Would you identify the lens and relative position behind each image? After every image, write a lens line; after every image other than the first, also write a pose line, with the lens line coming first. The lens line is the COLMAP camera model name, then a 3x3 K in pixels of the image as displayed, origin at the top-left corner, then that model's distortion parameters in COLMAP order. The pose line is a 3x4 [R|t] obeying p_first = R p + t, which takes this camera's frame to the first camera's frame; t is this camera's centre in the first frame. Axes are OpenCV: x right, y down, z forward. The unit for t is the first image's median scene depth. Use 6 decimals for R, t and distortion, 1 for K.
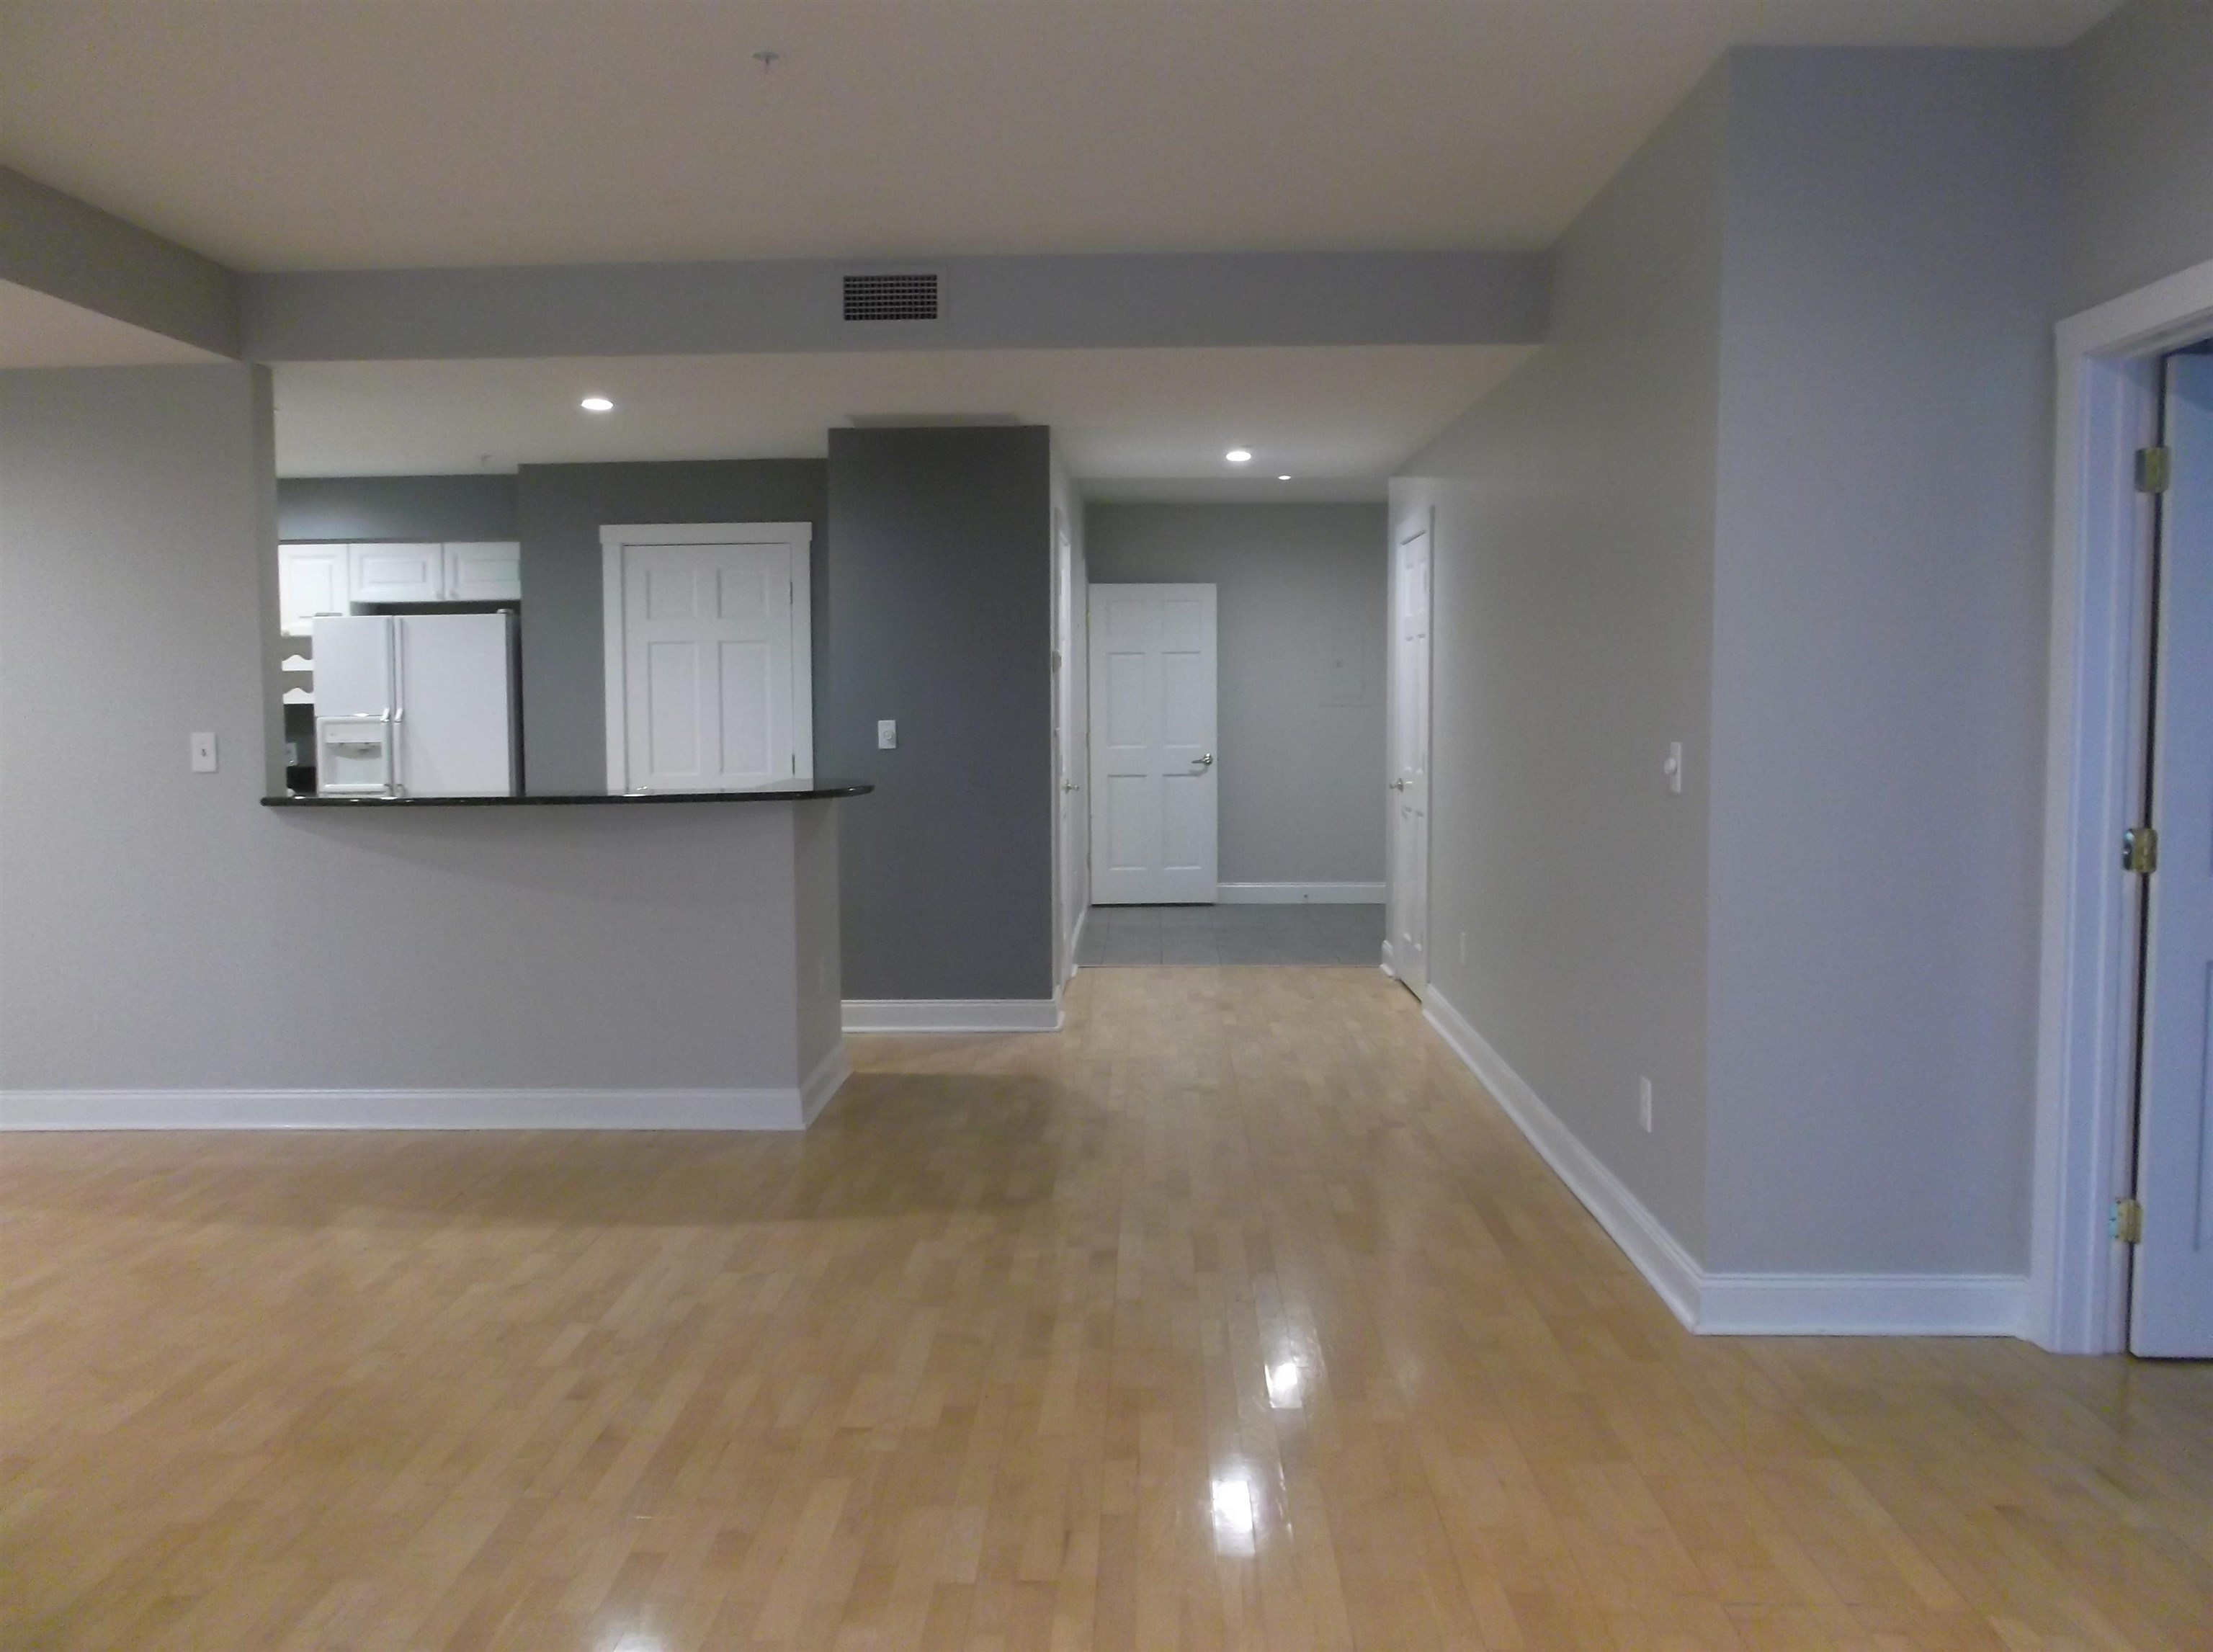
lens RADIAL K [[1821.9, 0, 1105.5], [0, 1821.9, 786.0], [0, 0, 1]] dist [-0.024758, -0.000370]
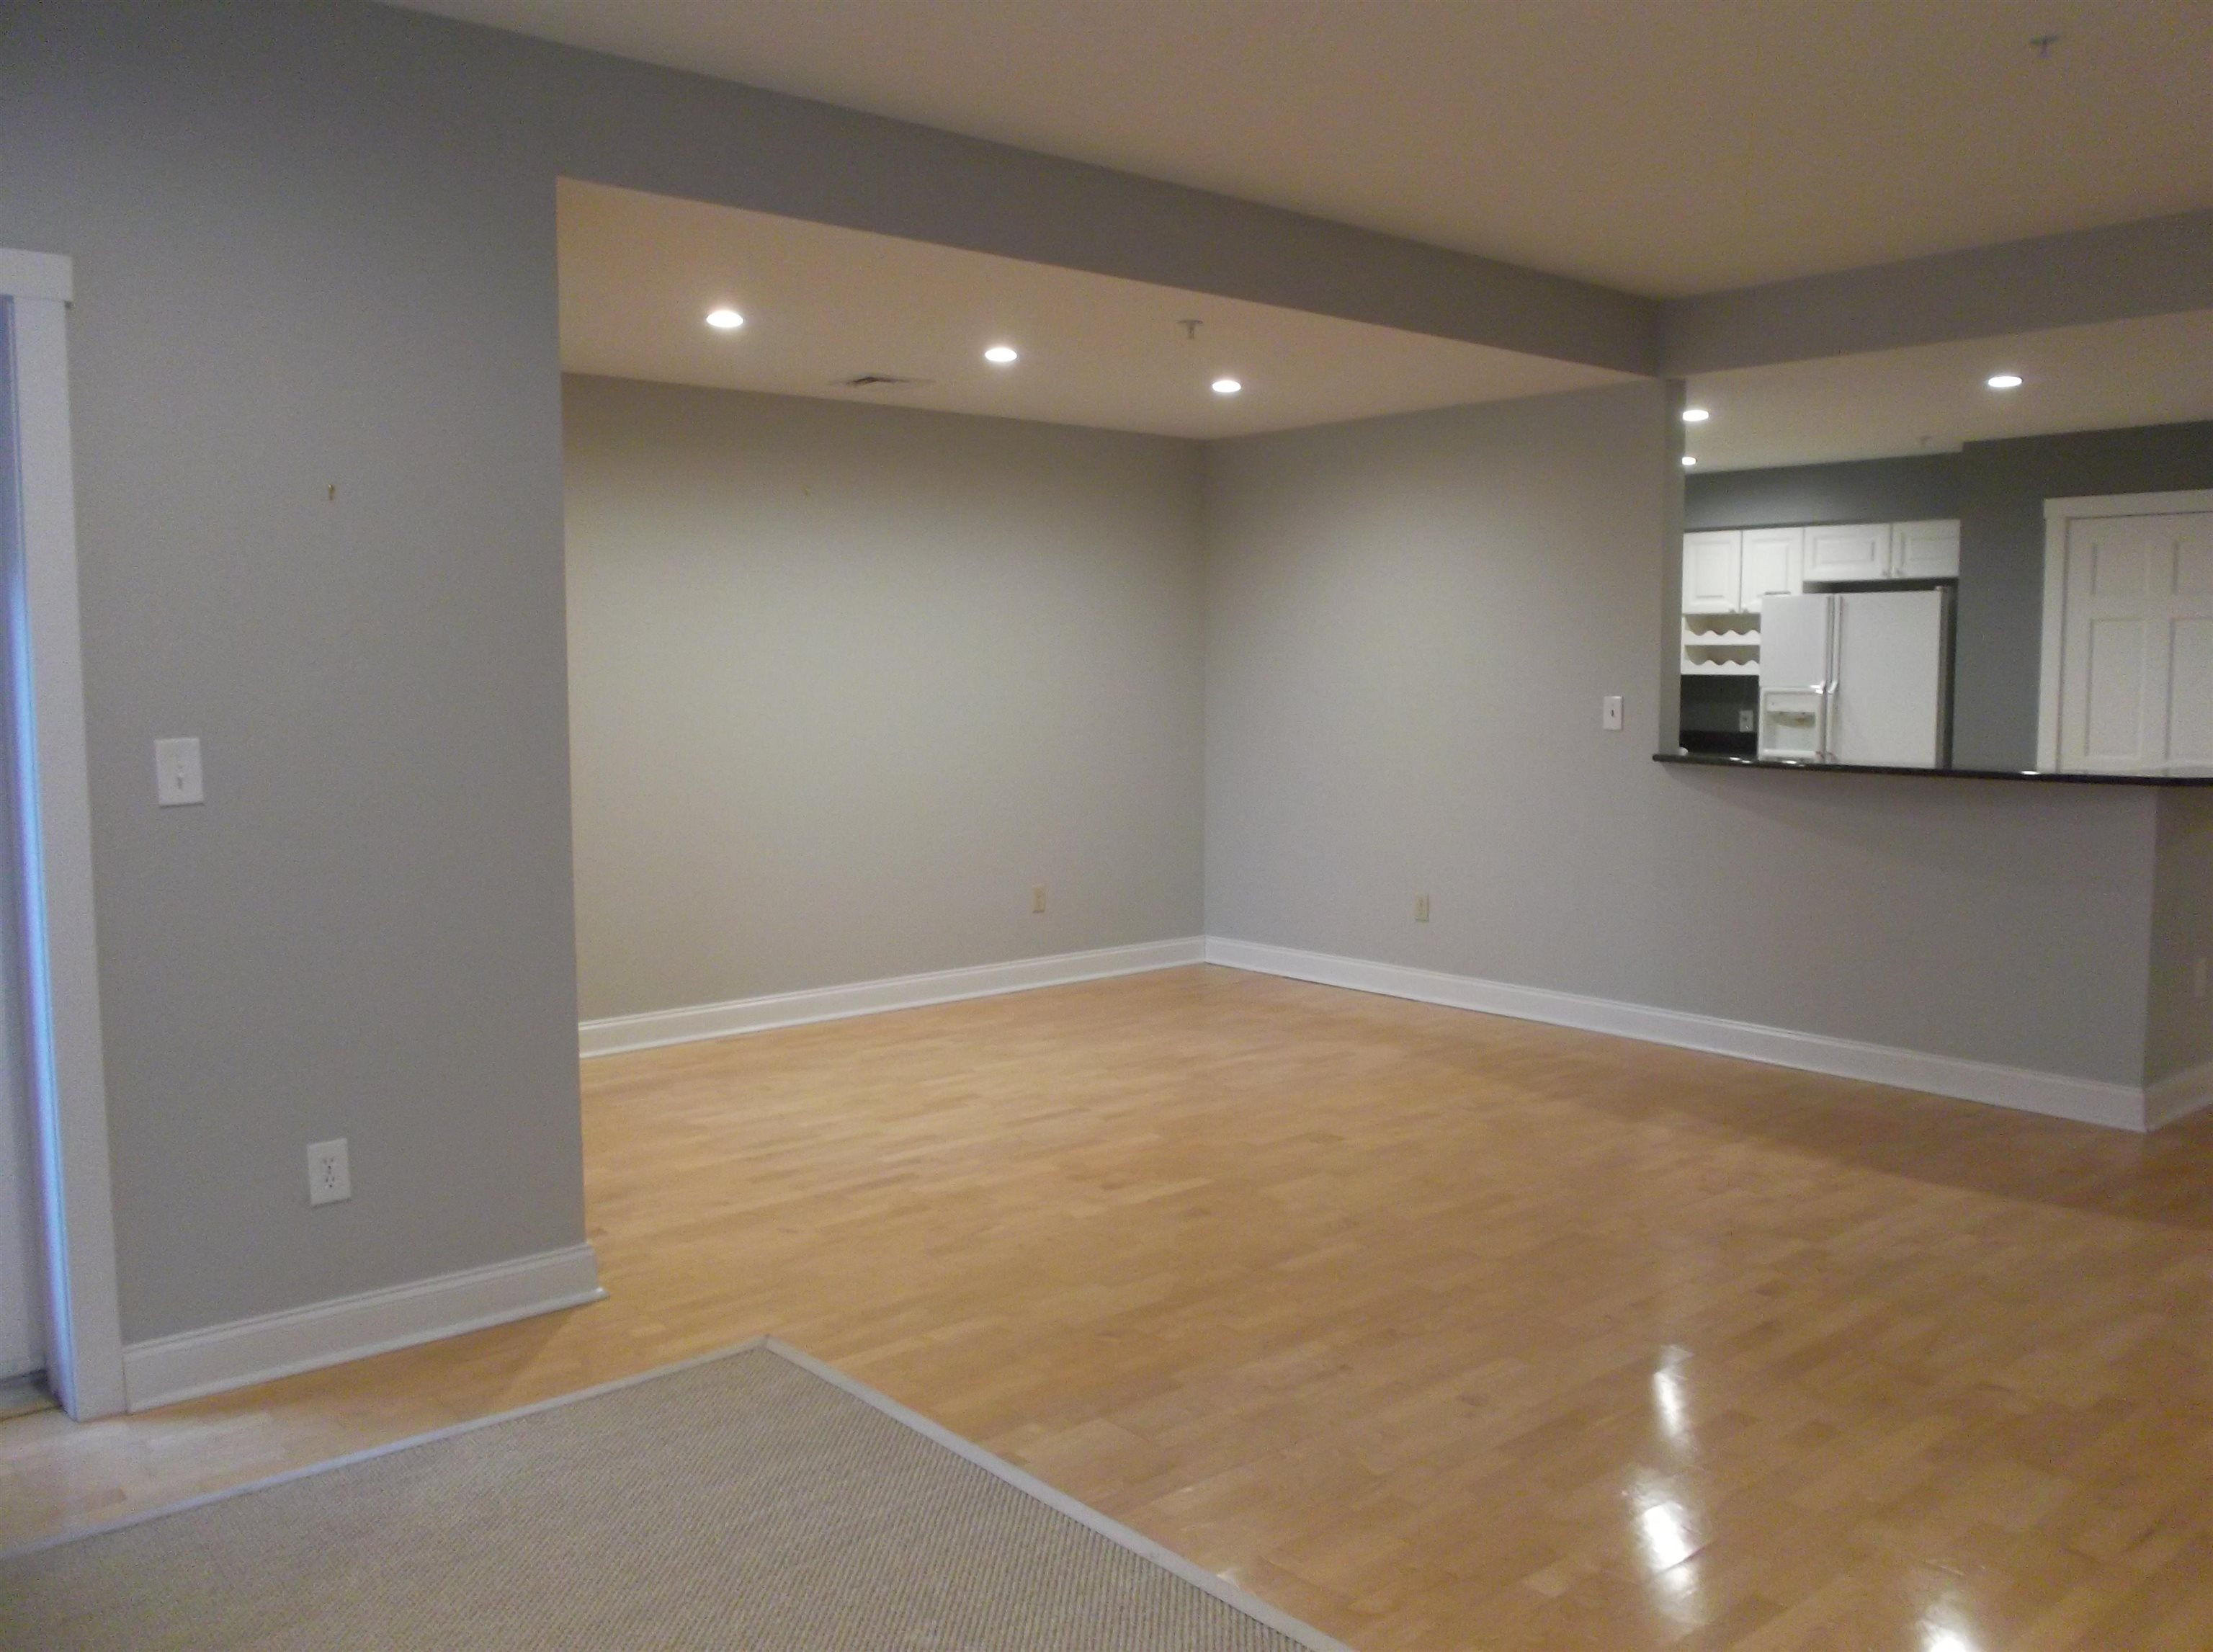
lens RADIAL K [[1821.9, 0, 1105.5], [0, 1821.9, 786.0], [0, 0, 1]] dist [-0.024758, -0.000370]
pose [[0.675187, 0.064832, -0.734792, 0.106888], [-0.054561, 0.997791, 0.037902, 0.001314], [0.735626, 0.014500, 0.677232, -0.030452]]
